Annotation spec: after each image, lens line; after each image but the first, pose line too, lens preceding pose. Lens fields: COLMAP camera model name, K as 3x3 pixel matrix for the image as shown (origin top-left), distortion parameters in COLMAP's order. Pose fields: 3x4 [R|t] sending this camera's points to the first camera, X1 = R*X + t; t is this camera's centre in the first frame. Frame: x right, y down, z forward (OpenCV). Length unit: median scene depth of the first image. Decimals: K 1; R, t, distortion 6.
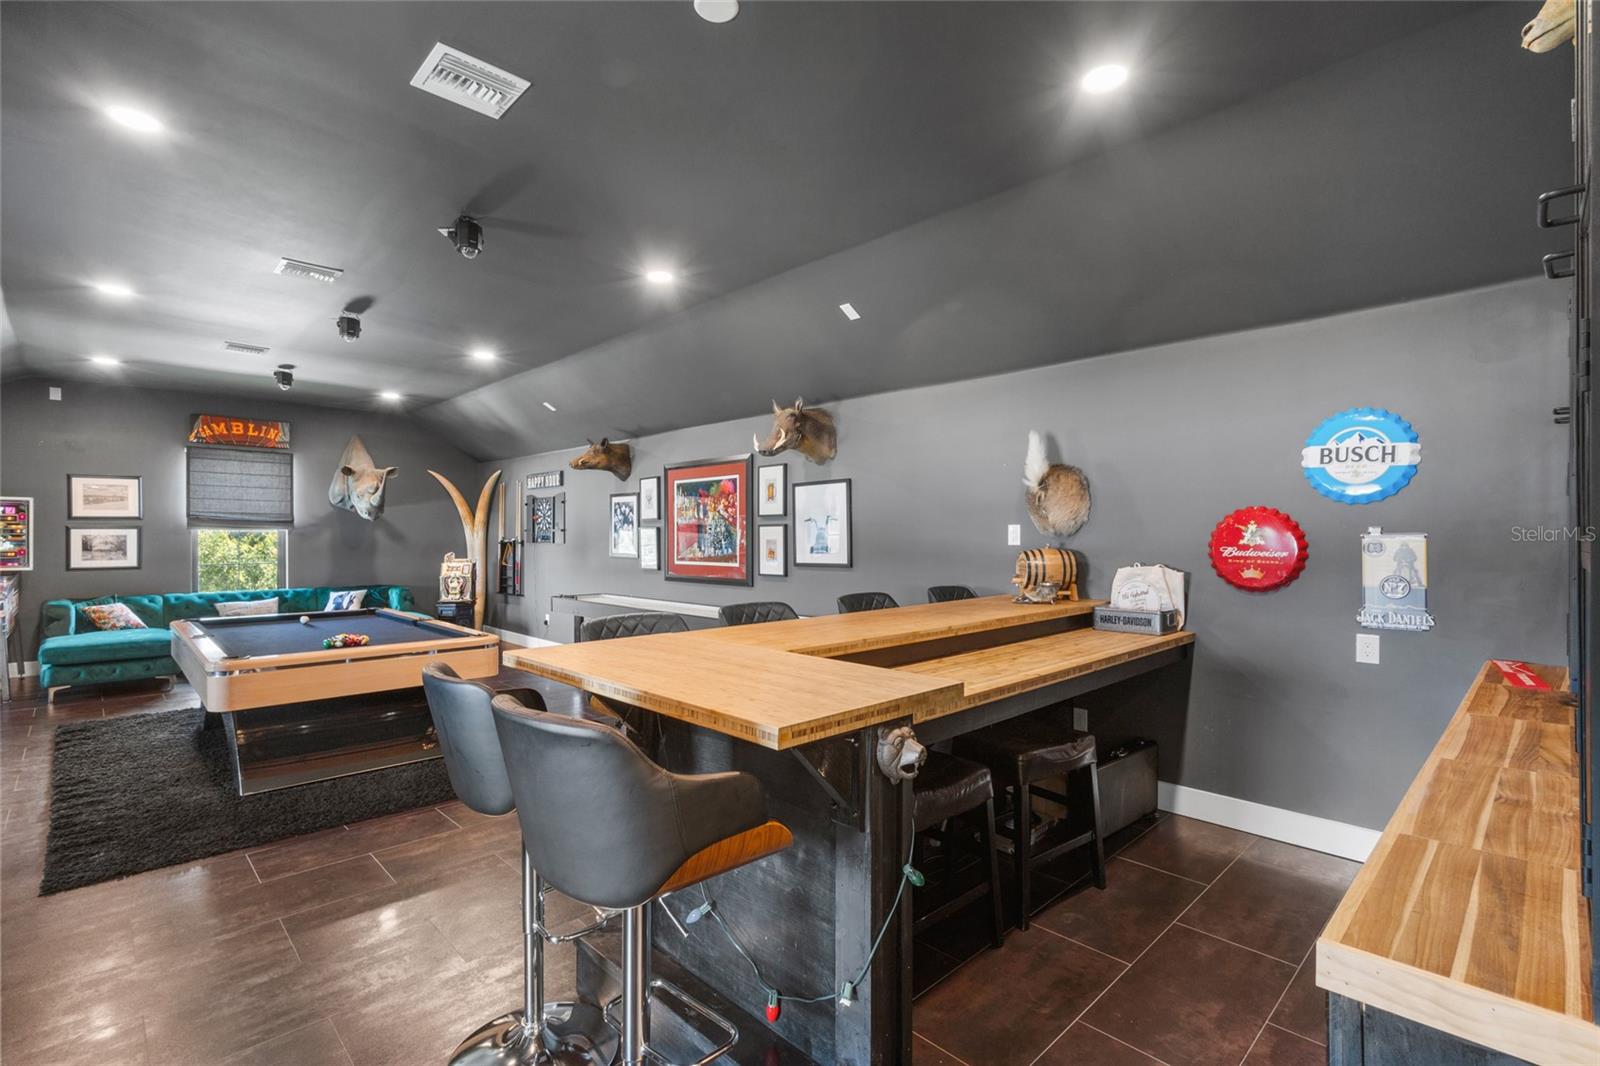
lens RADIAL K [[734.5, 0, 804.2], [0, 734.5, 534.4], [0, 0, 1]] dist [0.012917, -0.002036]
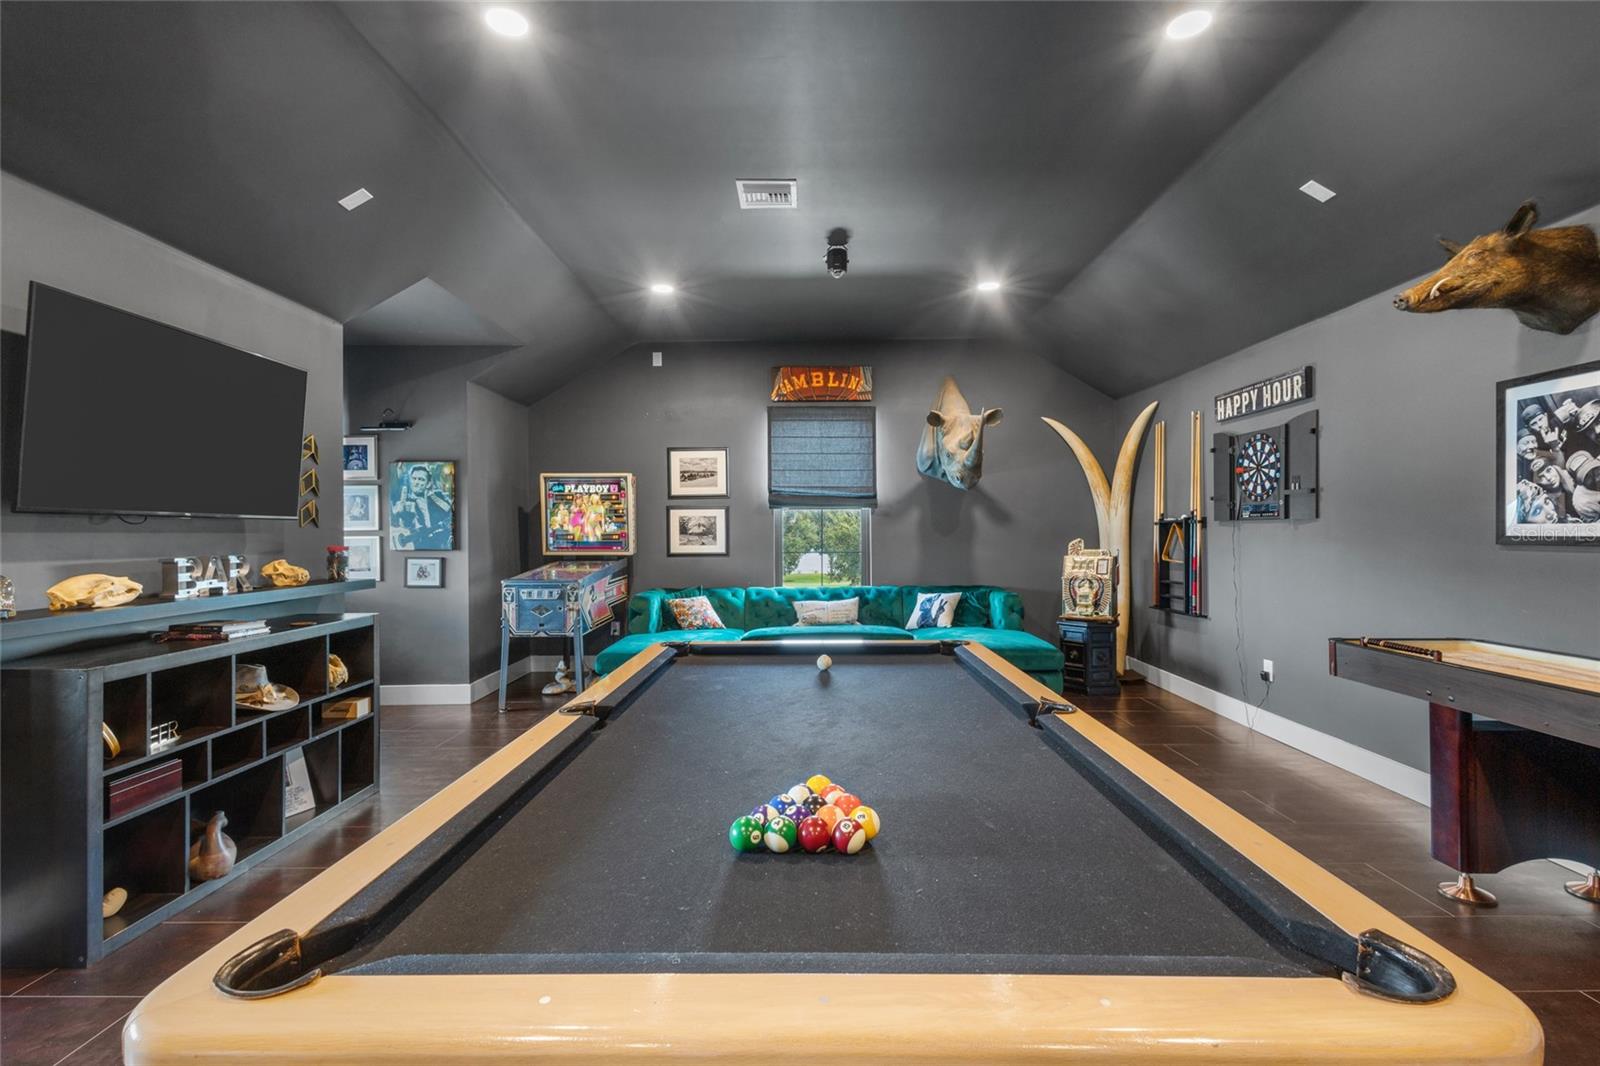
lens RADIAL K [[734.5, 0, 805.3], [0, 734.5, 532.6], [0, 0, 1]] dist [0.012917, -0.002036]
pose [[0.716268, -0.005739, -0.697802, -0.269273], [0.007108, 0.999974, -0.000928, 0.023015], [0.697789, -0.004295, 0.716290, 0.501951]]
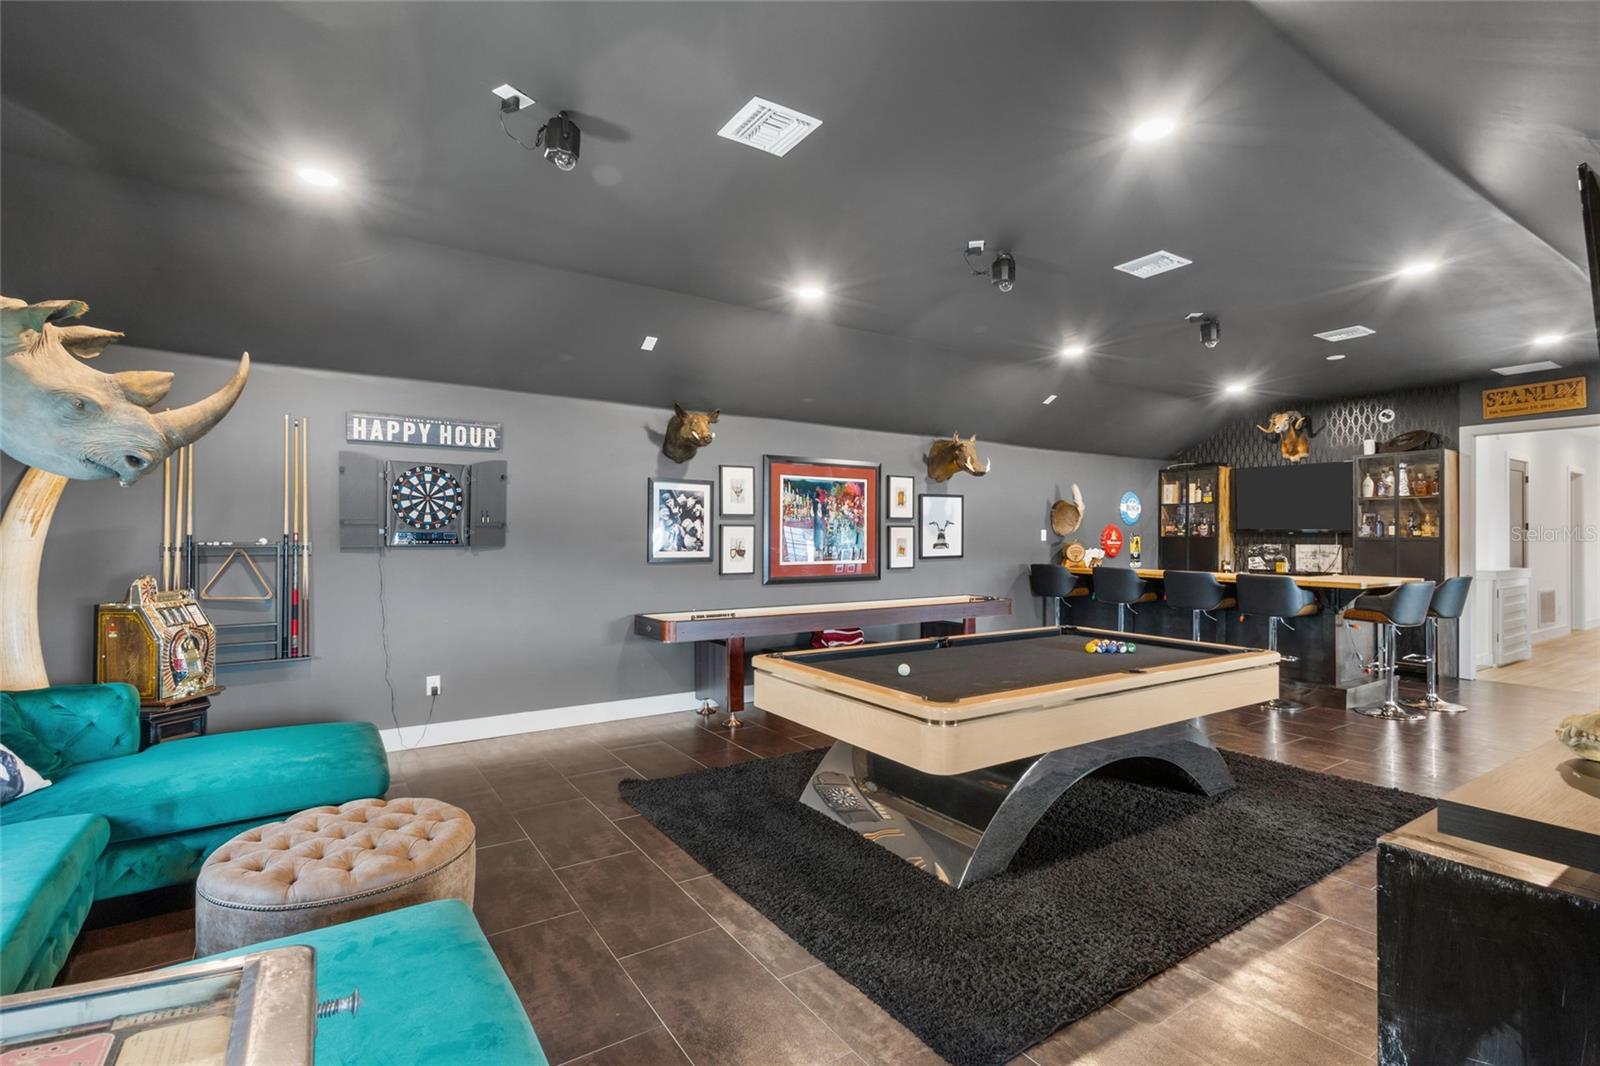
lens RADIAL K [[734.5, 0, 806.5], [0, 734.5, 532.8], [0, 0, 1]] dist [0.012917, -0.002036]
pose [[0.181157, 0.004264, 0.983445, -1.018090], [-0.005084, 0.999981, -0.003399, 0.002330], [-0.983441, -0.004384, 0.181175, 0.759802]]
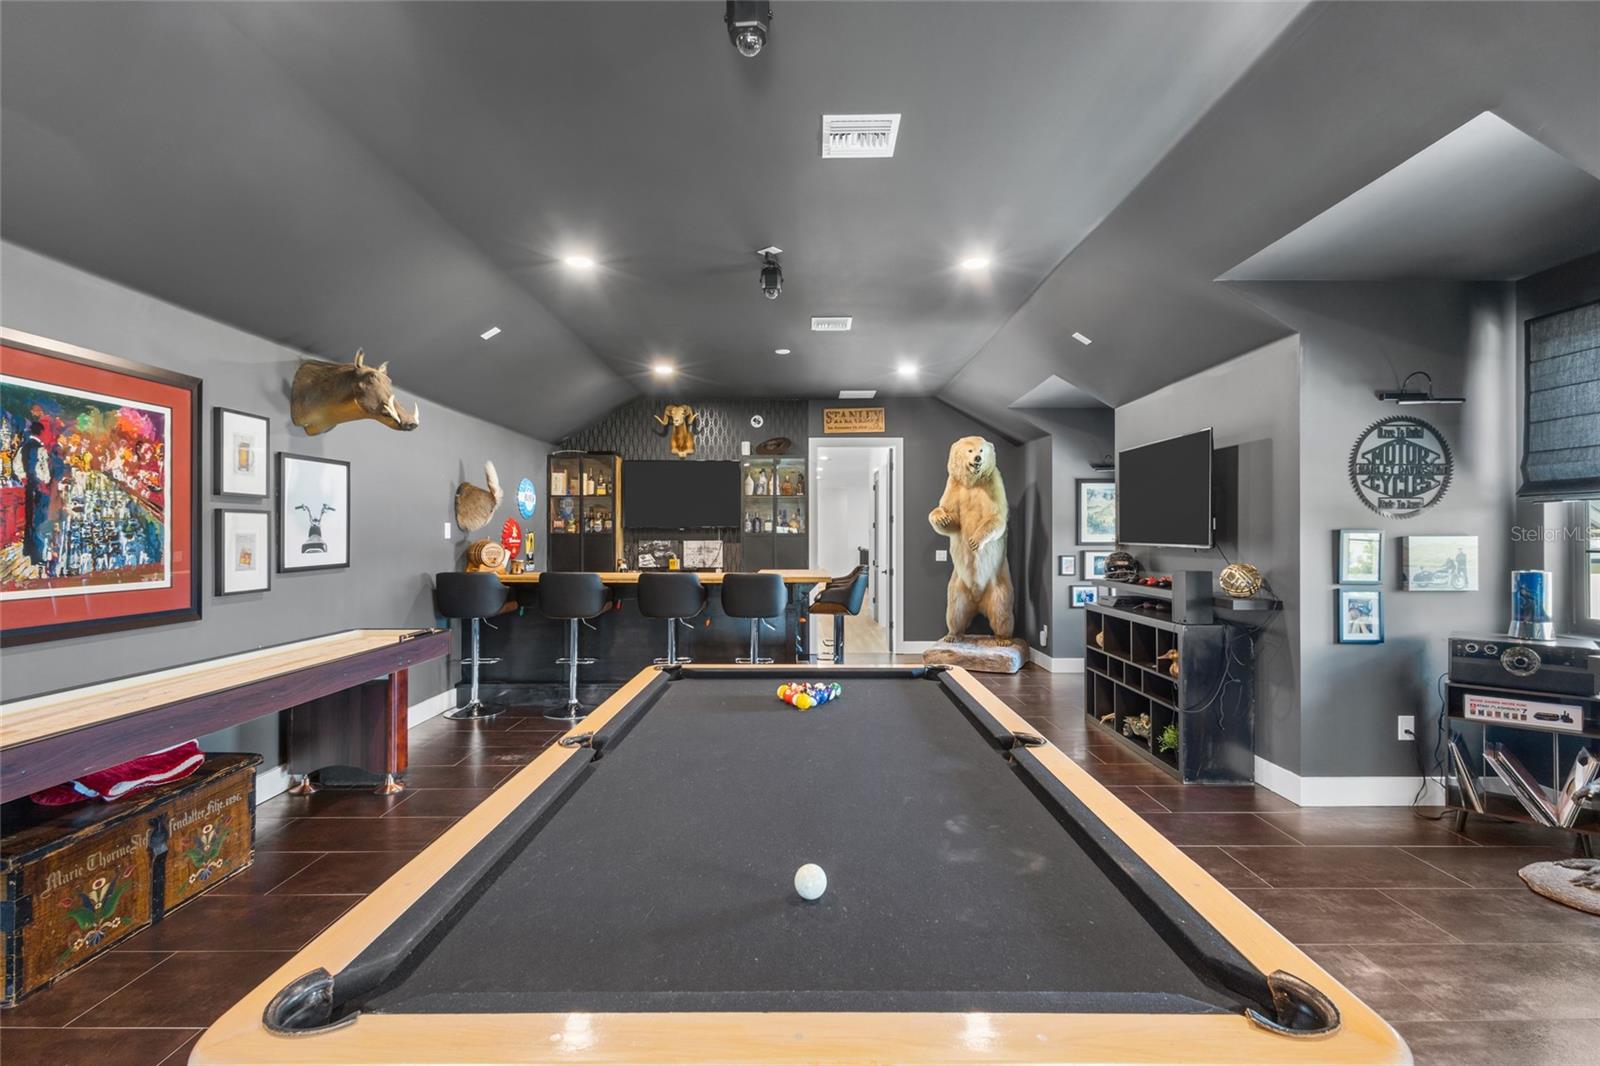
lens RADIAL K [[734.5, 0, 802.2], [0, 734.5, 534.5], [0, 0, 1]] dist [0.012917, -0.002036]
pose [[-0.718566, 0.003195, 0.695452, -0.660136], [0.000212, 0.999990, -0.004374, 0.008181], [-0.695459, -0.002995, -0.718560, 0.910552]]
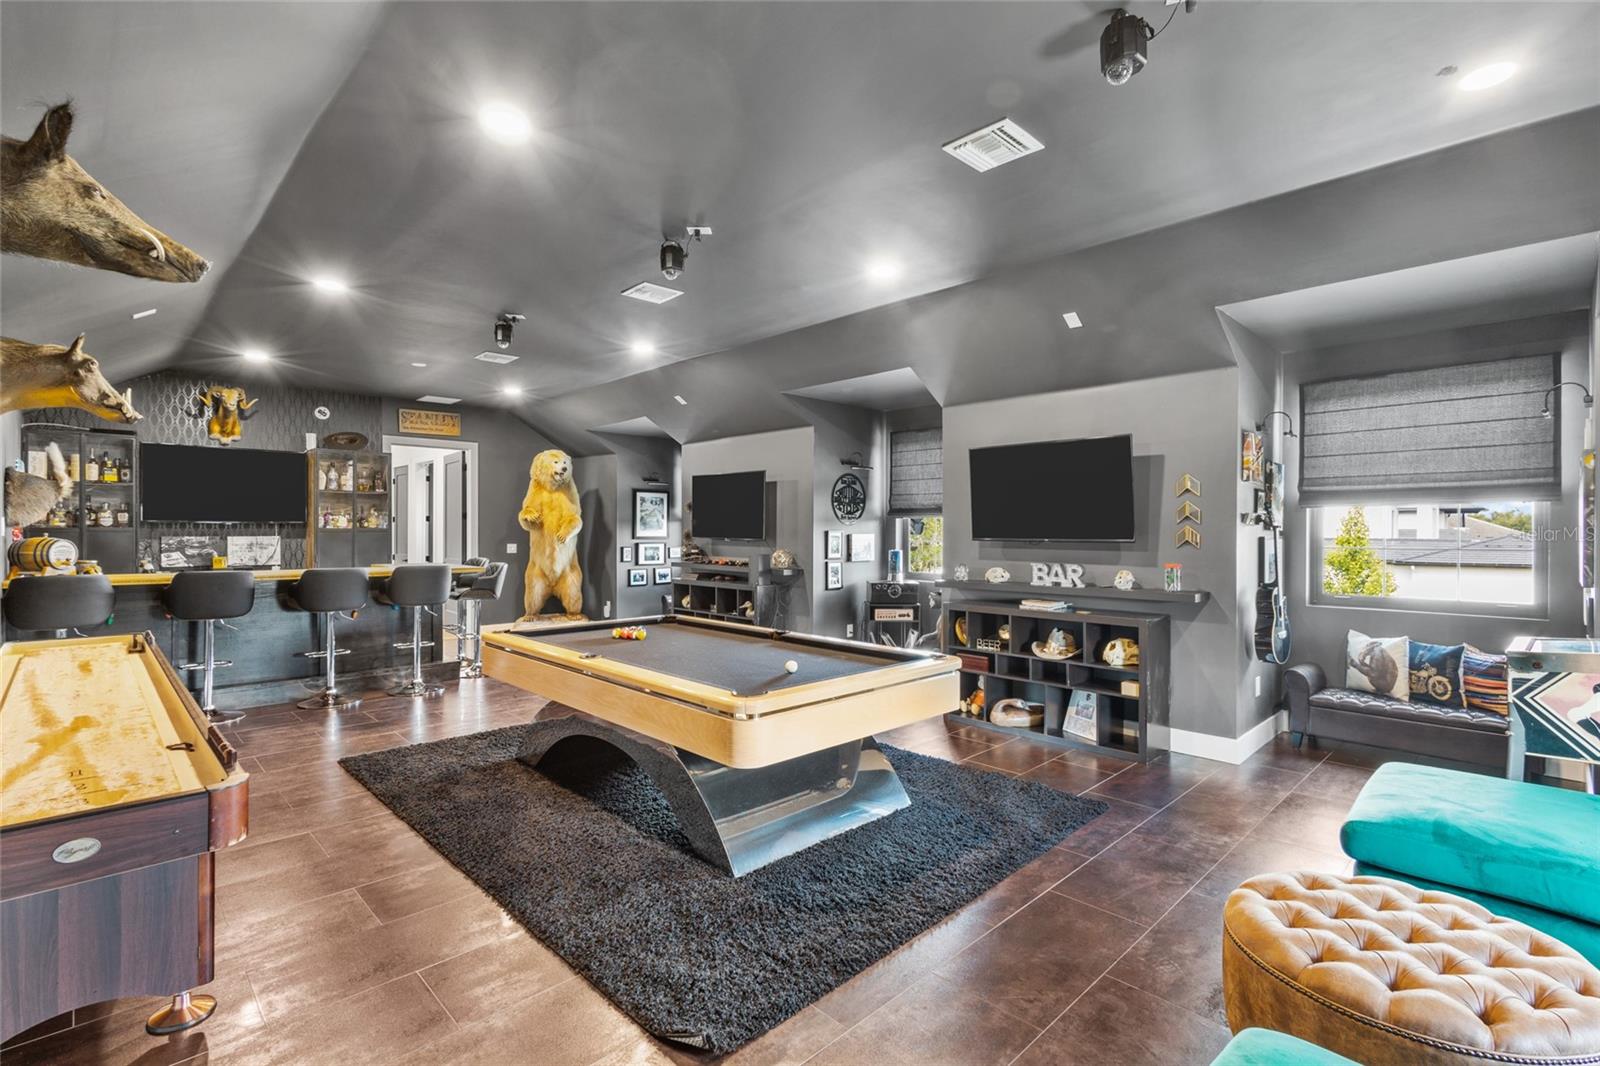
lens RADIAL K [[734.5, 0, 805.6], [0, 734.5, 532.9], [0, 0, 1]] dist [0.012917, -0.002036]
pose [[-0.999995, -0.002569, -0.001760, -0.539691], [-0.002575, 0.999991, 0.003493, 0.002162], [0.001751, 0.003498, -0.999992, 1.264233]]
